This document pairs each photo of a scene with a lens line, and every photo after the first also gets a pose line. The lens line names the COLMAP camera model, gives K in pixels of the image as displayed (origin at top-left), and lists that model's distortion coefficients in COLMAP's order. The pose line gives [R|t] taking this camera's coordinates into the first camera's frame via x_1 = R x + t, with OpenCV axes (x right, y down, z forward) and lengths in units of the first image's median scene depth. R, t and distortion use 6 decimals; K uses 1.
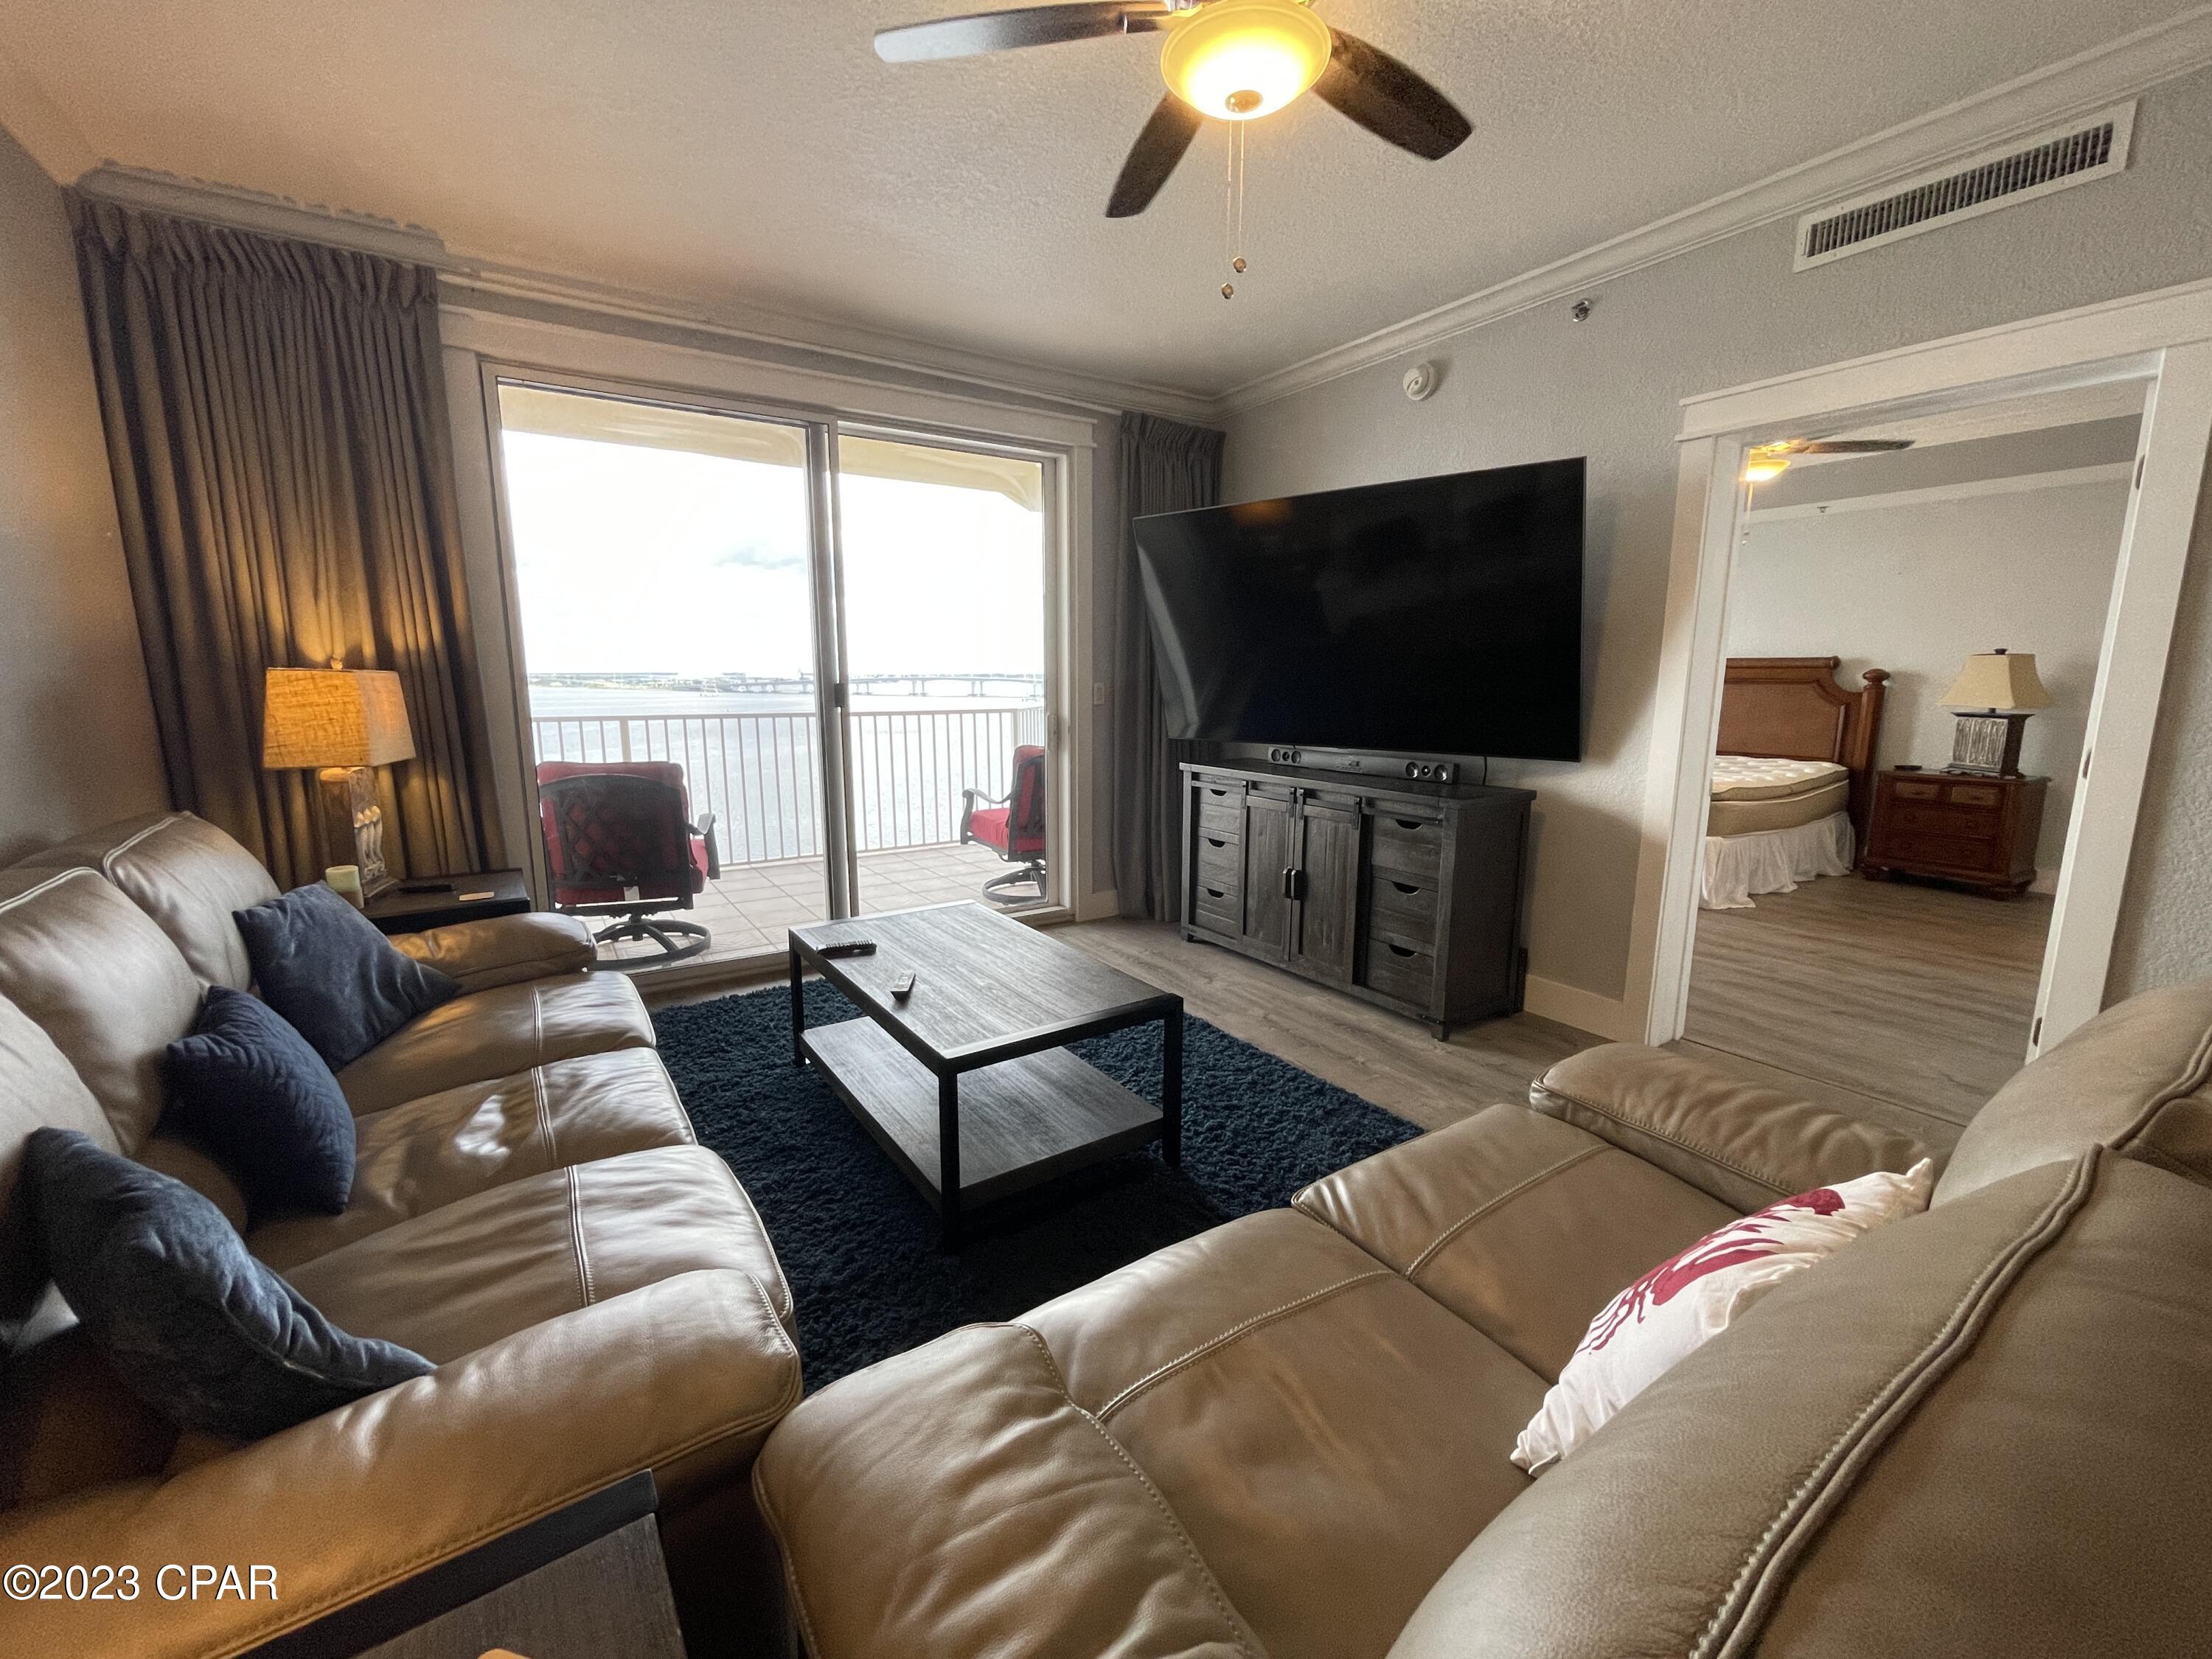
lens RADIAL K [[900.4, 0, 1097.6], [0, 900.4, 829.7], [0, 0, 1]] dist [-0.004751, -0.001168]
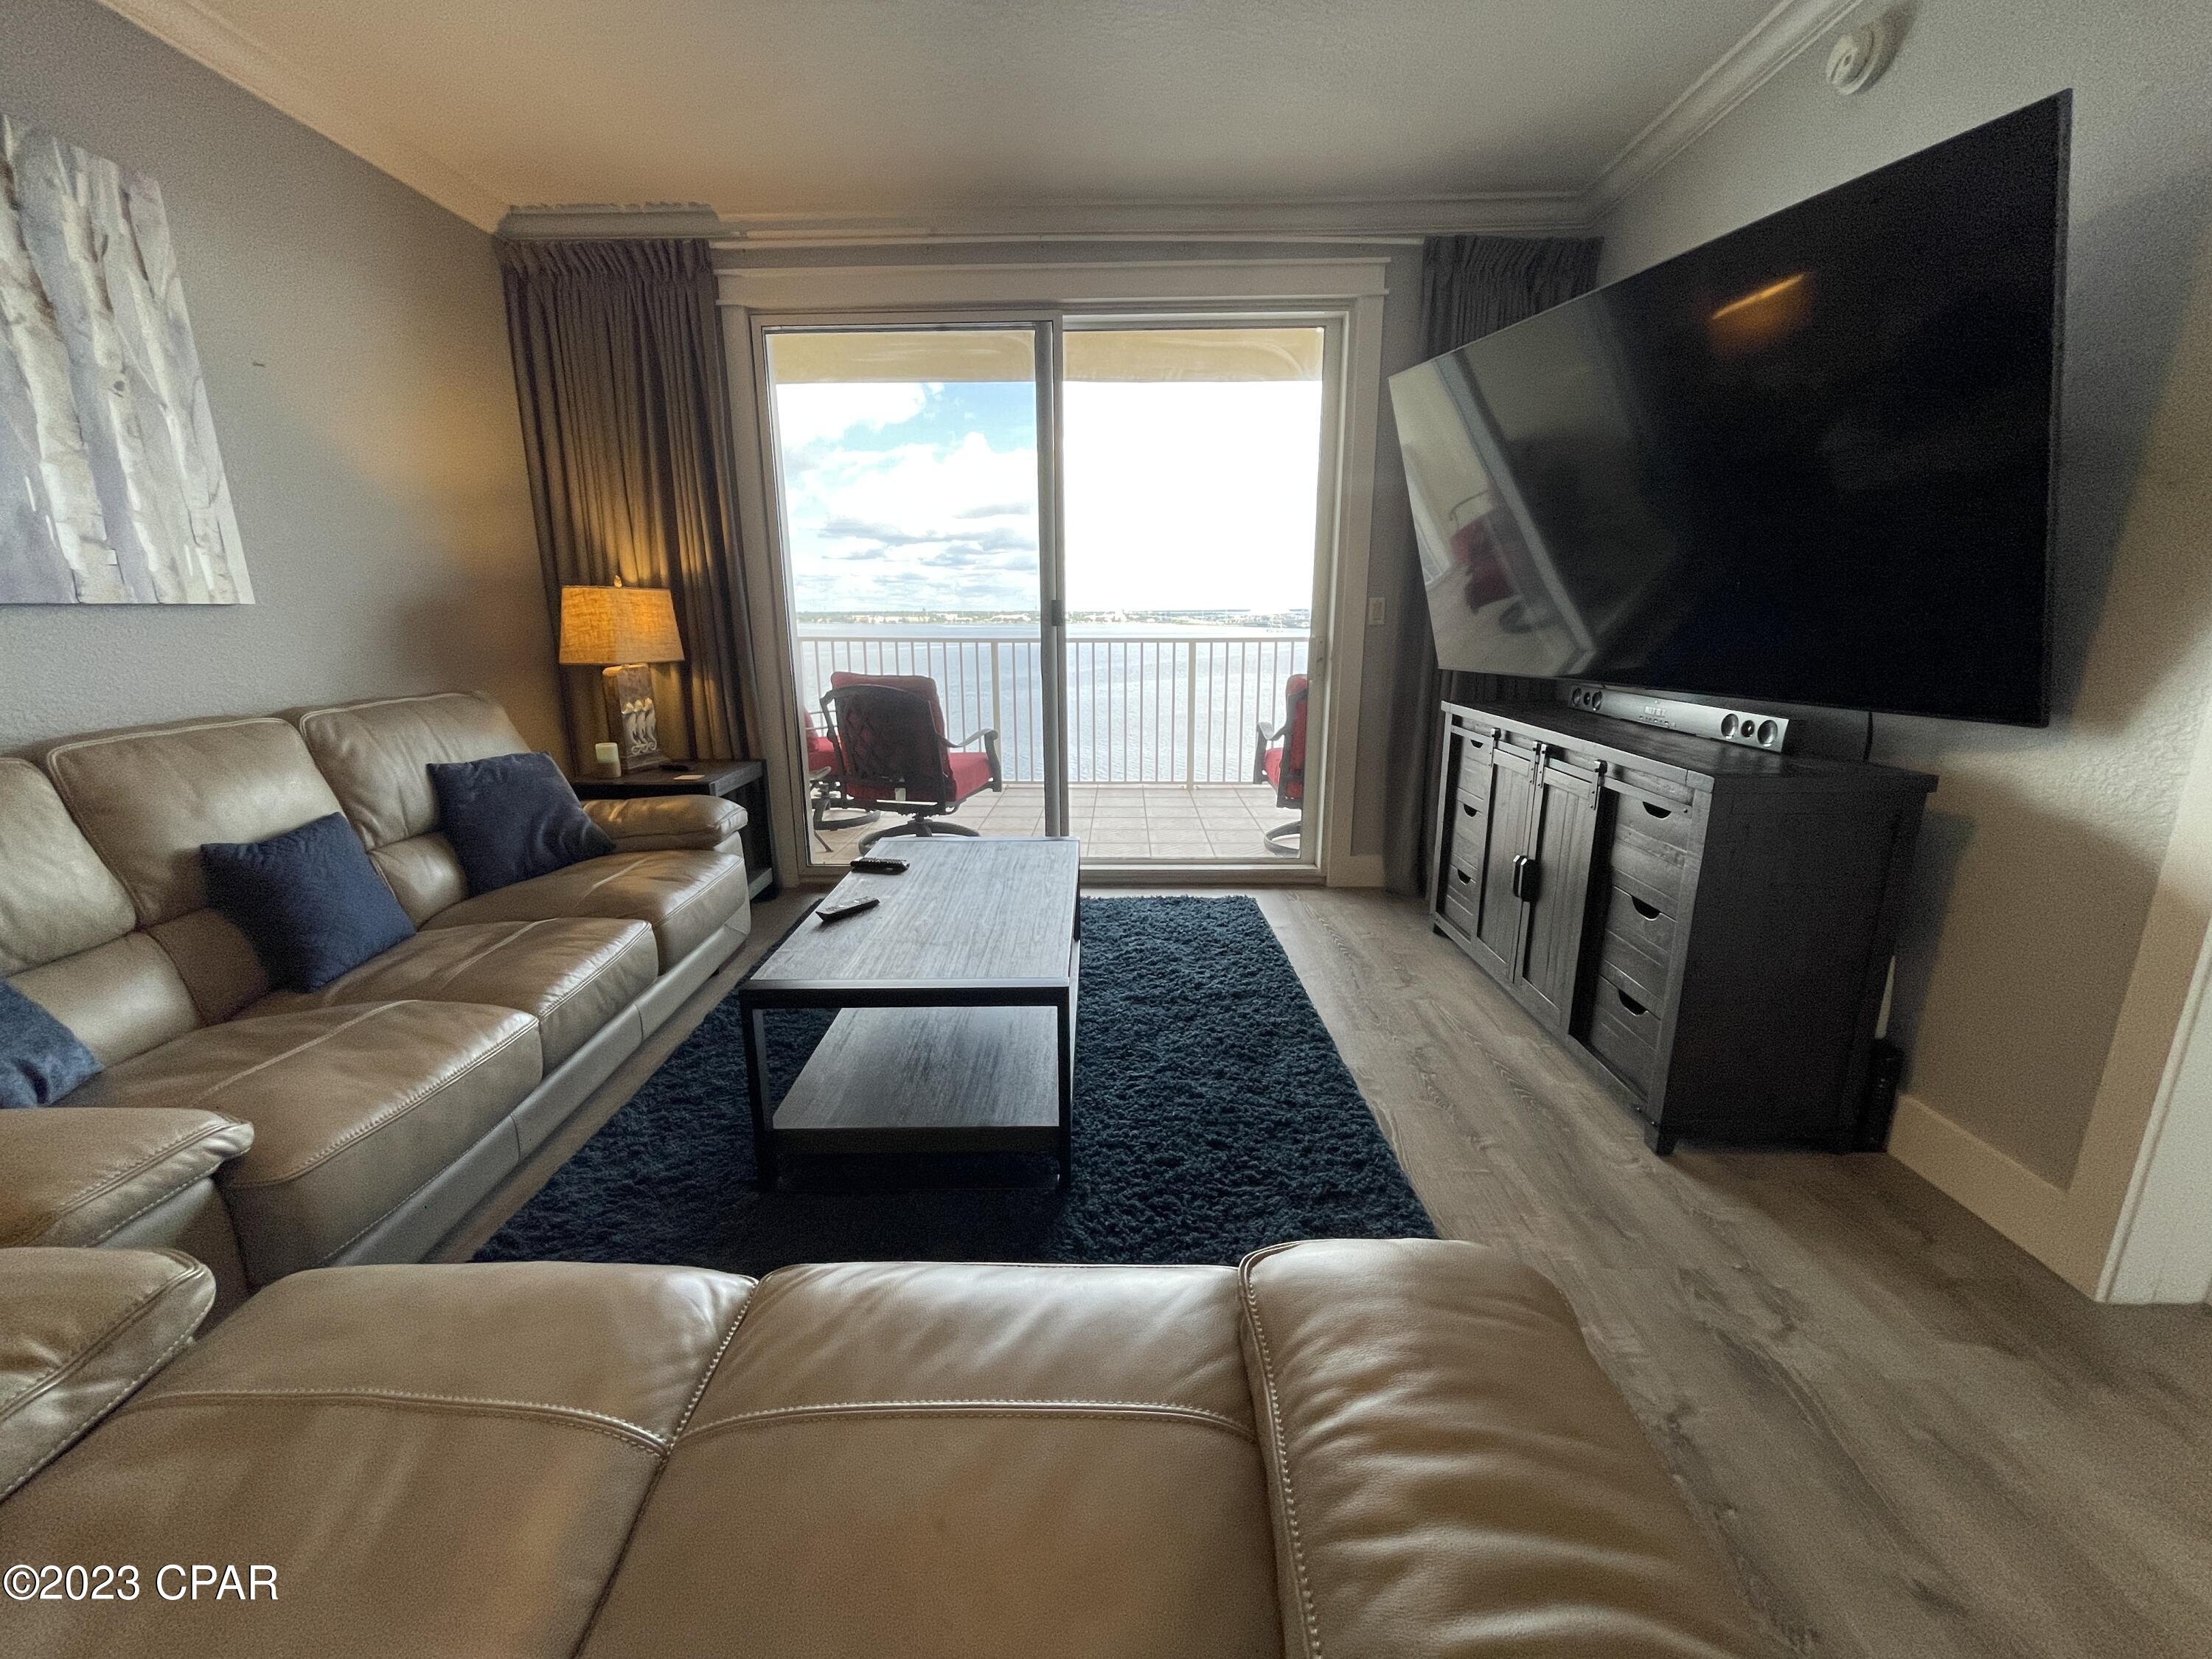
lens RADIAL K [[900.4, 0, 1097.1], [0, 900.4, 828.7], [0, 0, 1]] dist [-0.004751, -0.001168]
pose [[0.825636, 0.126436, -0.549853, 0.347130], [-0.089235, 0.991564, 0.094014, -0.015946], [0.557101, -0.028555, 0.829954, 0.240886]]
